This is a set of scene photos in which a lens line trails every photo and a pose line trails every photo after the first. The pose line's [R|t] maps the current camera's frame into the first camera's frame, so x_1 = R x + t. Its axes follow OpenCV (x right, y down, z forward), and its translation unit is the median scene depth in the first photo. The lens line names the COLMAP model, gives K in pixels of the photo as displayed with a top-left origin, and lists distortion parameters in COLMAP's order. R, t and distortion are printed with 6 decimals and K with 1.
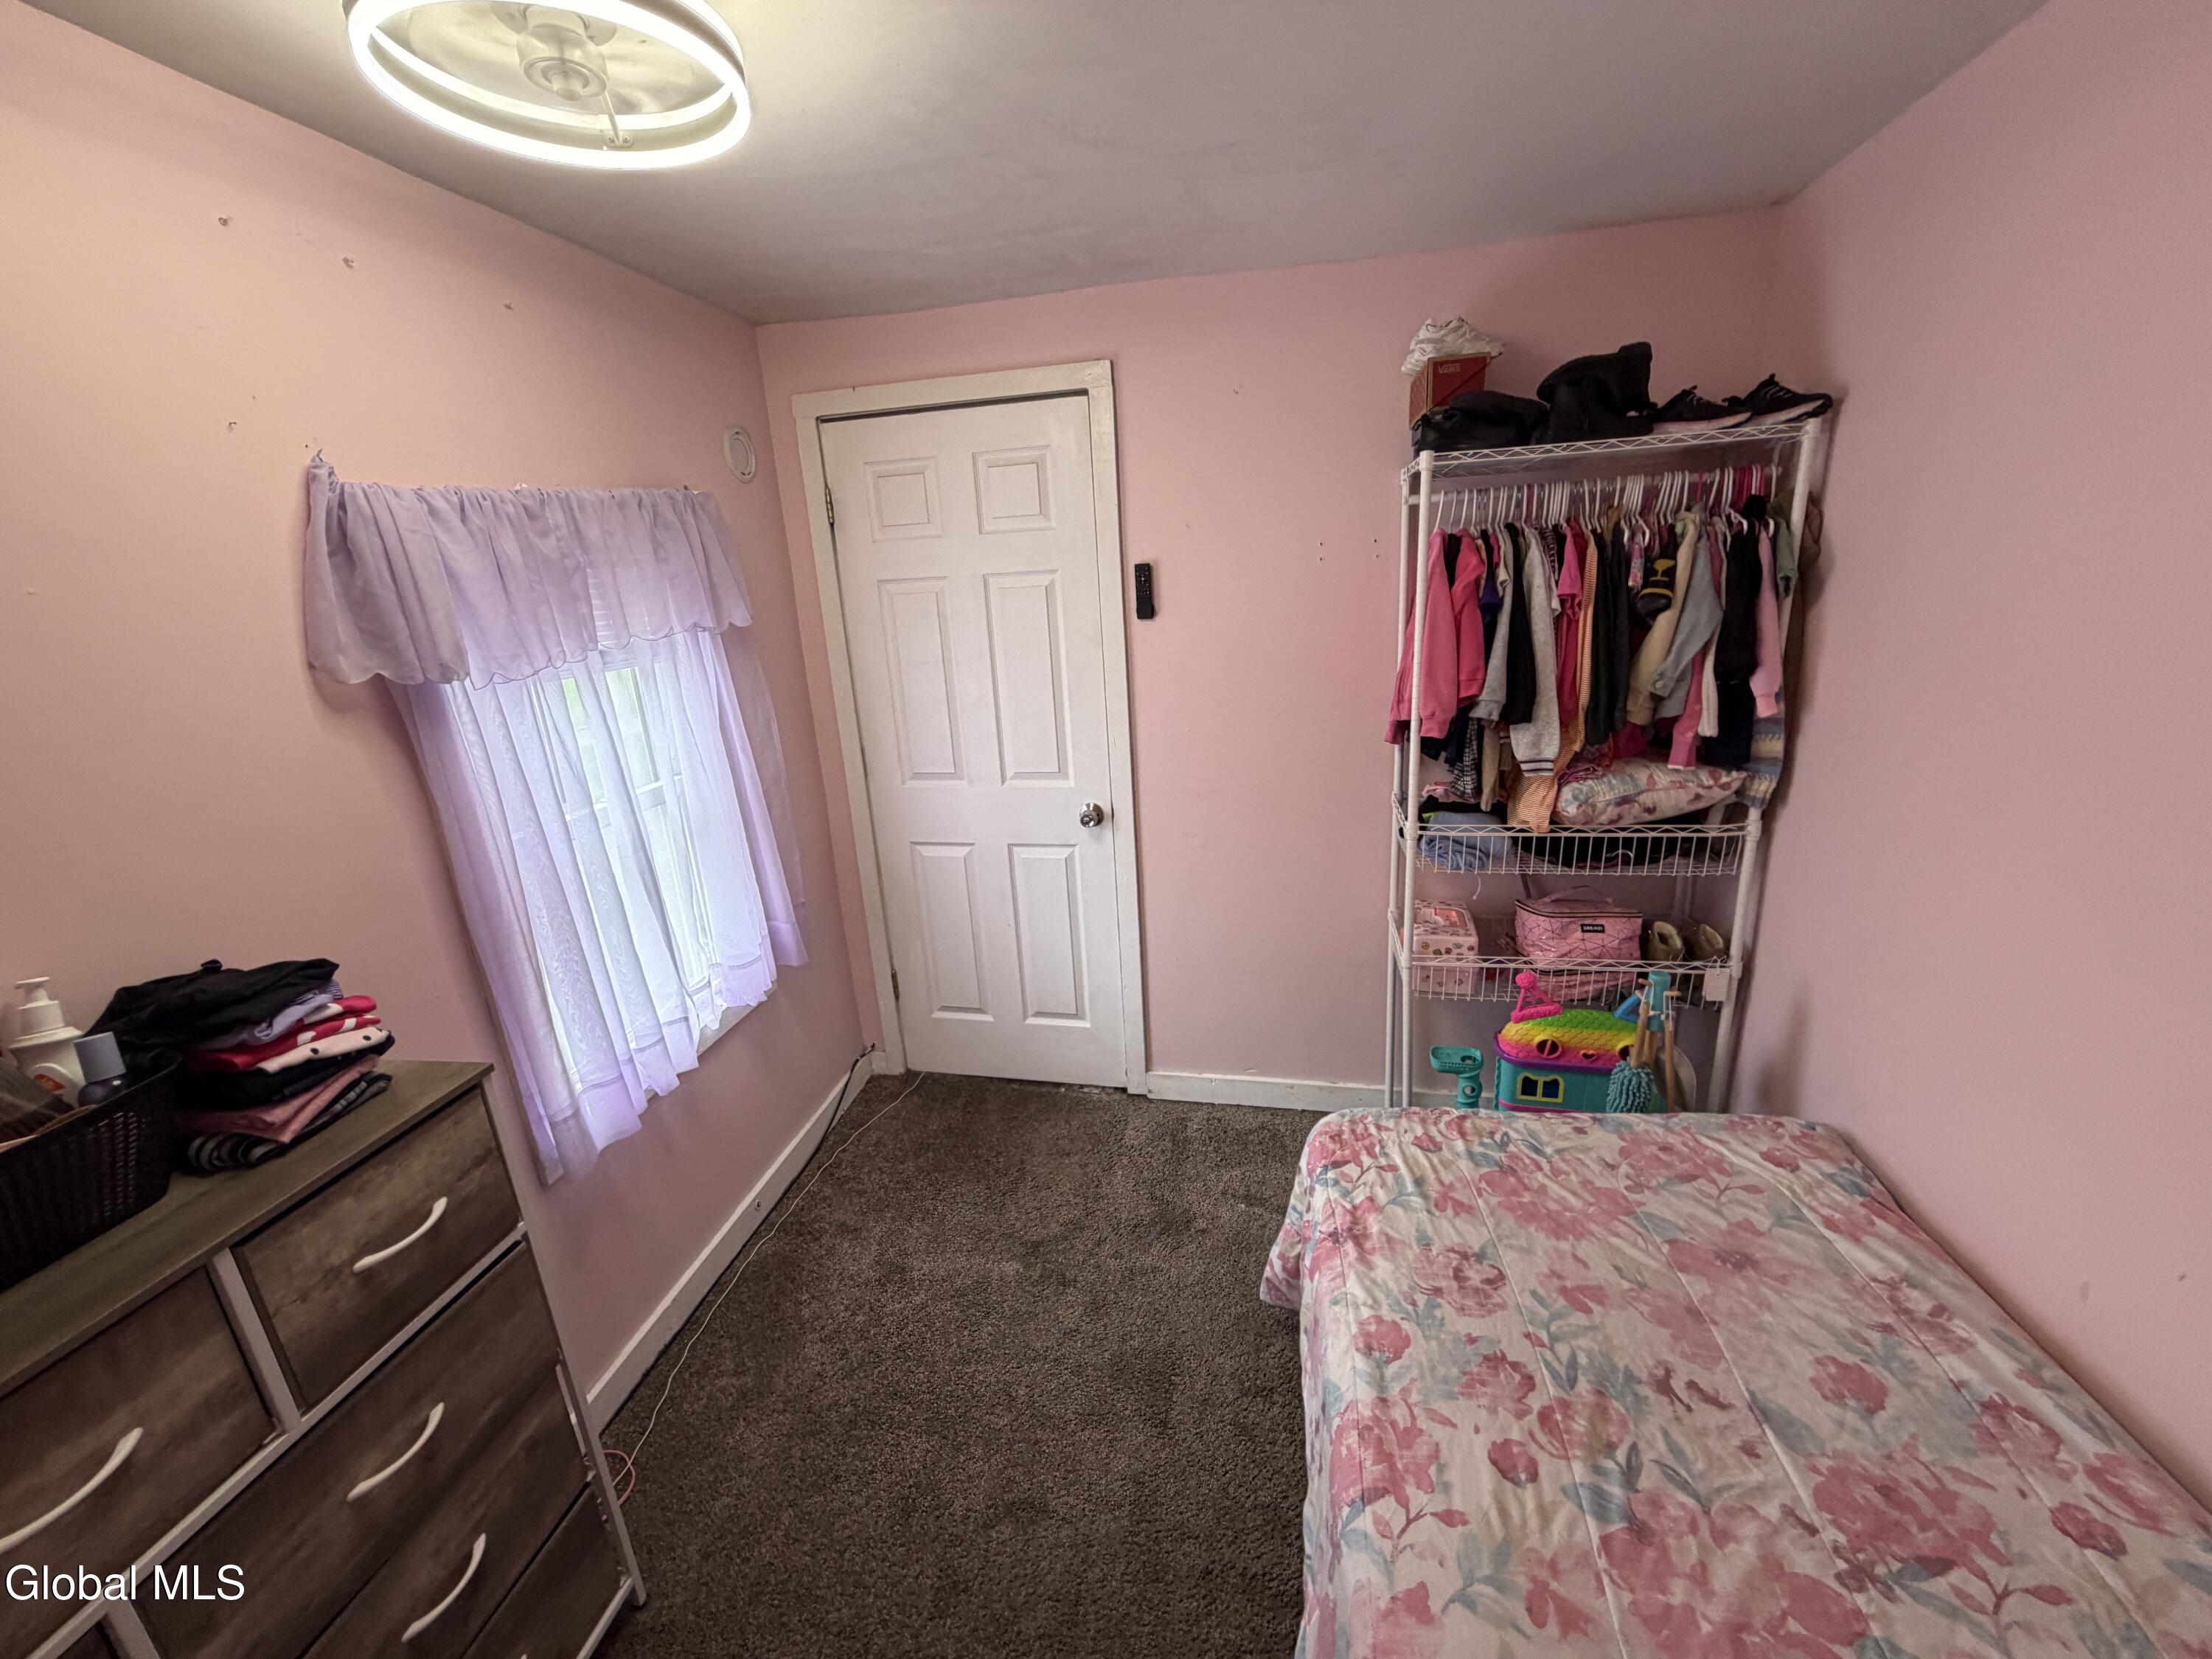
lens RADIAL K [[879.9, 0, 1107.1], [0, 879.9, 835.1], [0, 0, 1]] dist [0.004631, -0.000705]
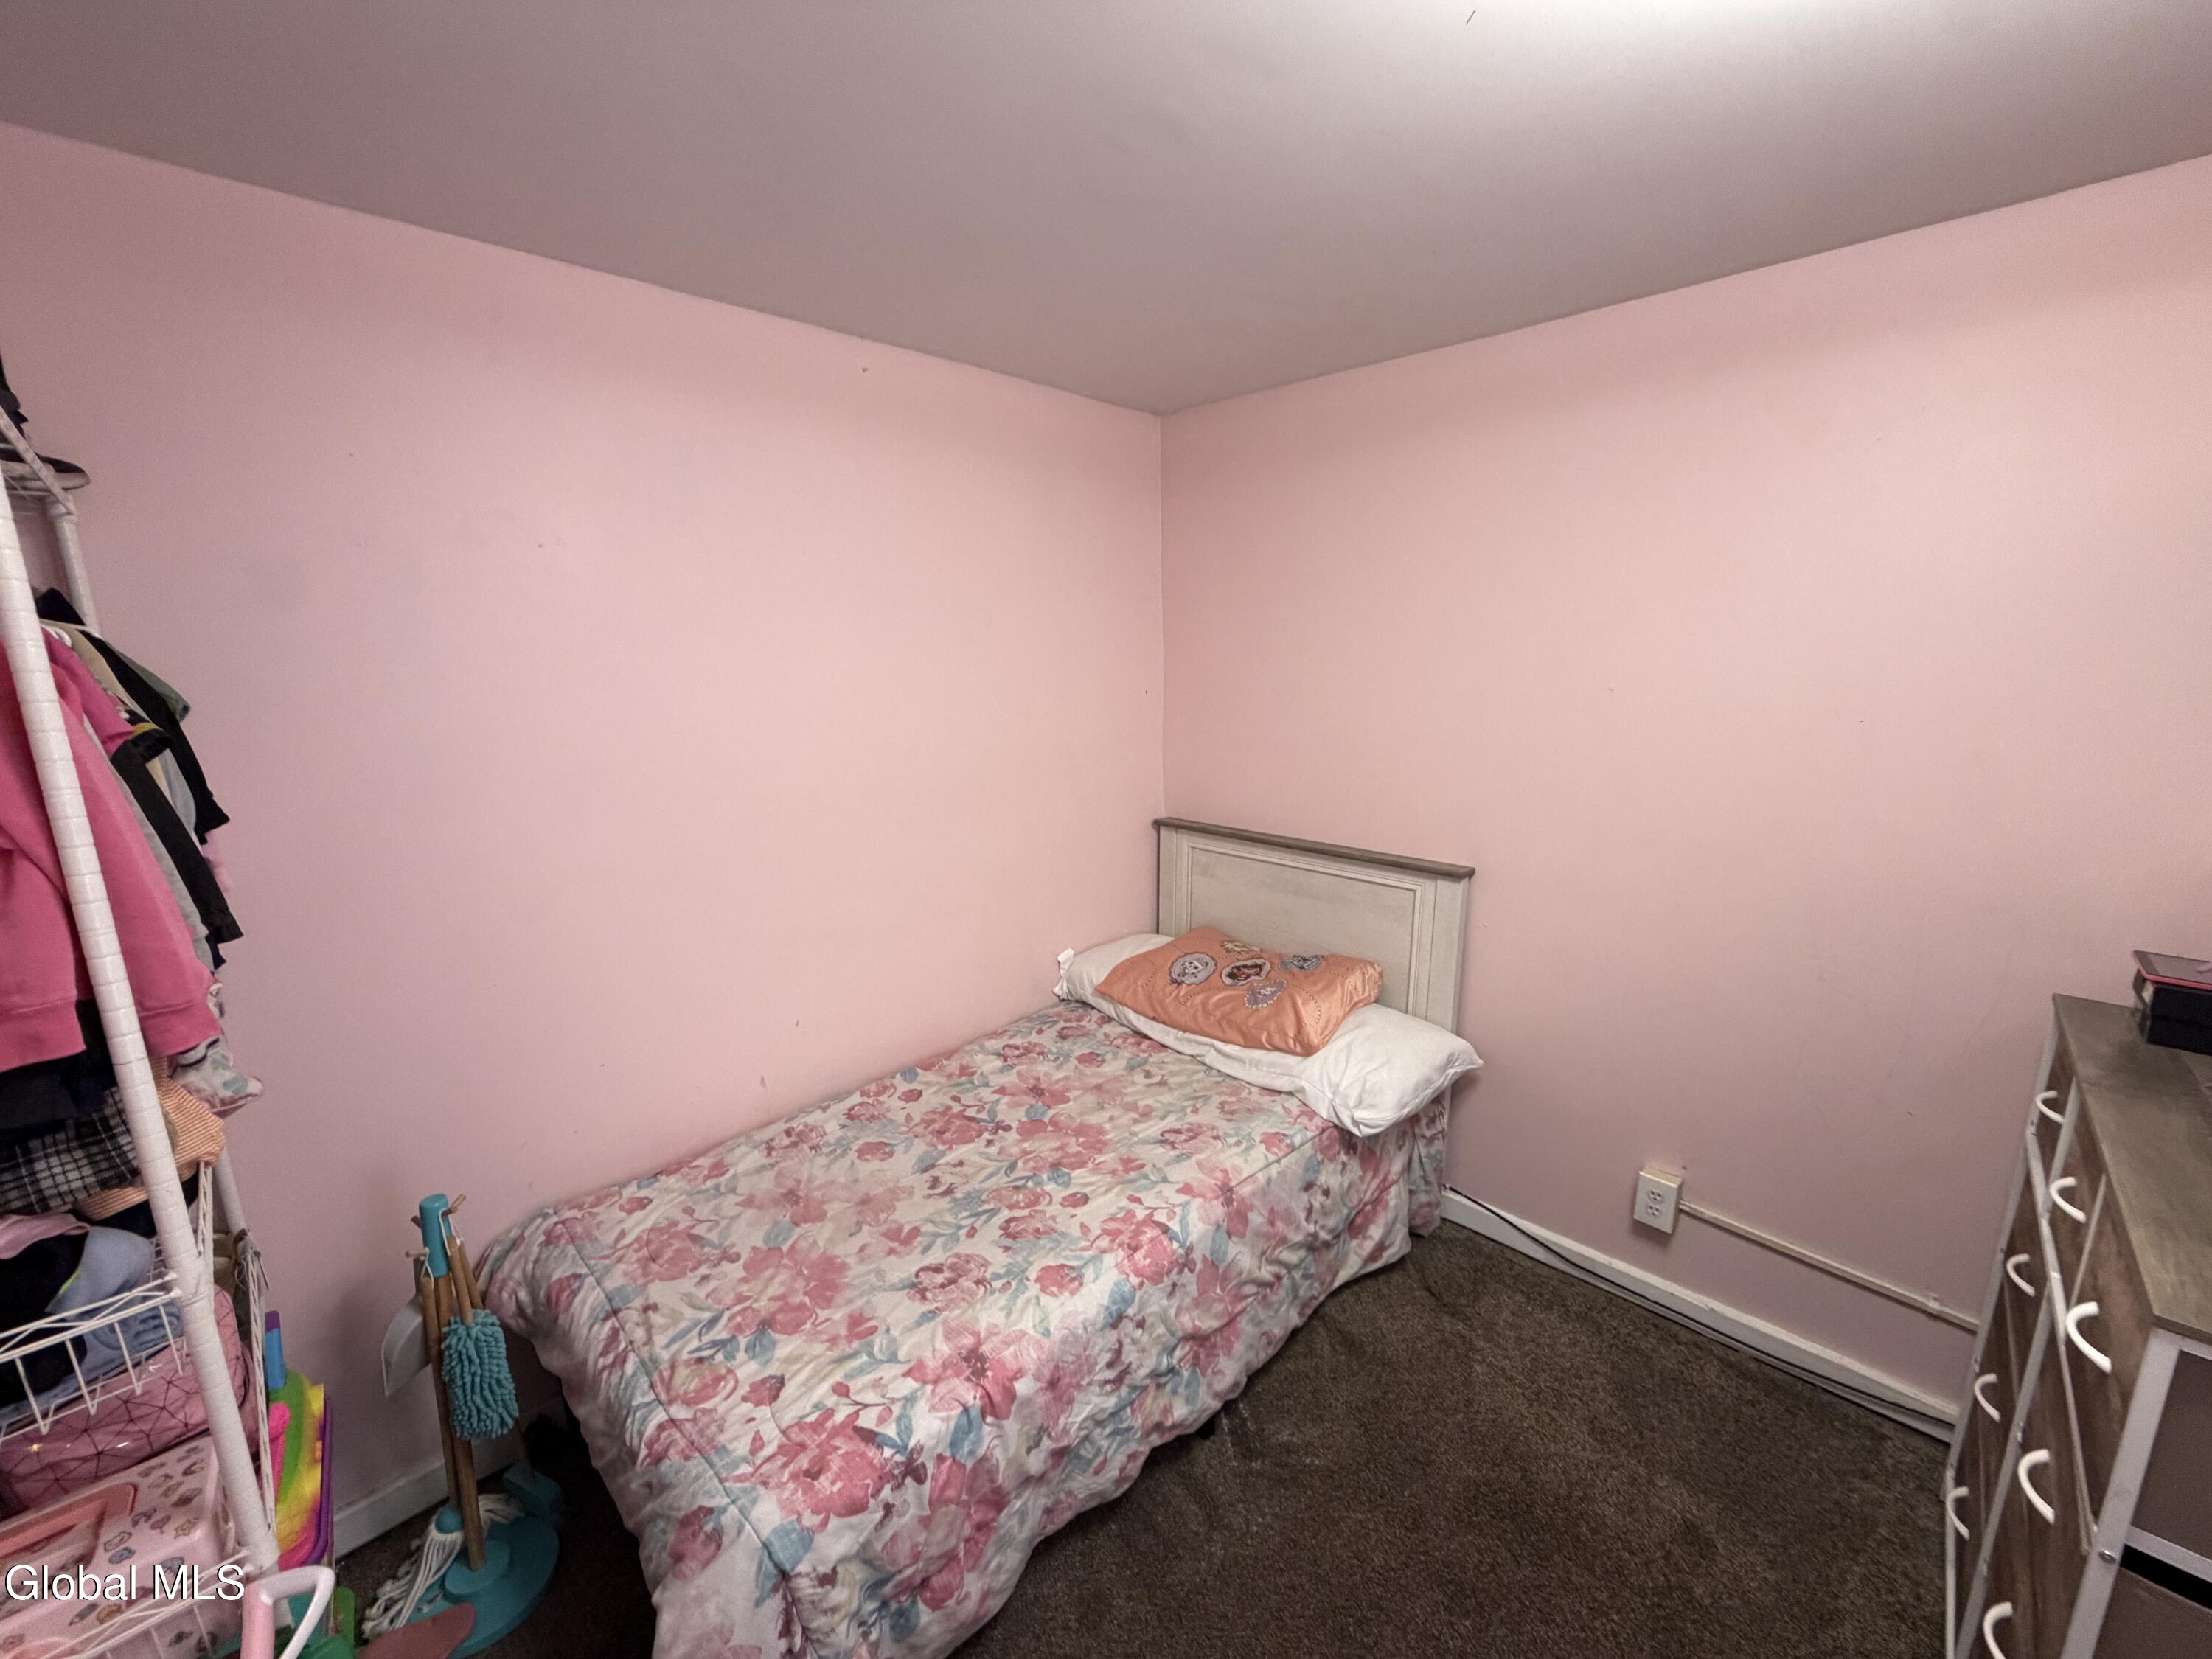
lens RADIAL K [[879.9, 0, 1112.1], [0, 879.9, 835.6], [0, 0, 1]] dist [0.004631, -0.000705]
pose [[-0.829922, -0.050669, 0.555573, -0.341116], [0.208962, 0.895134, 0.393789, -0.378529], [-0.517265, 0.442908, -0.732304, 1.380307]]
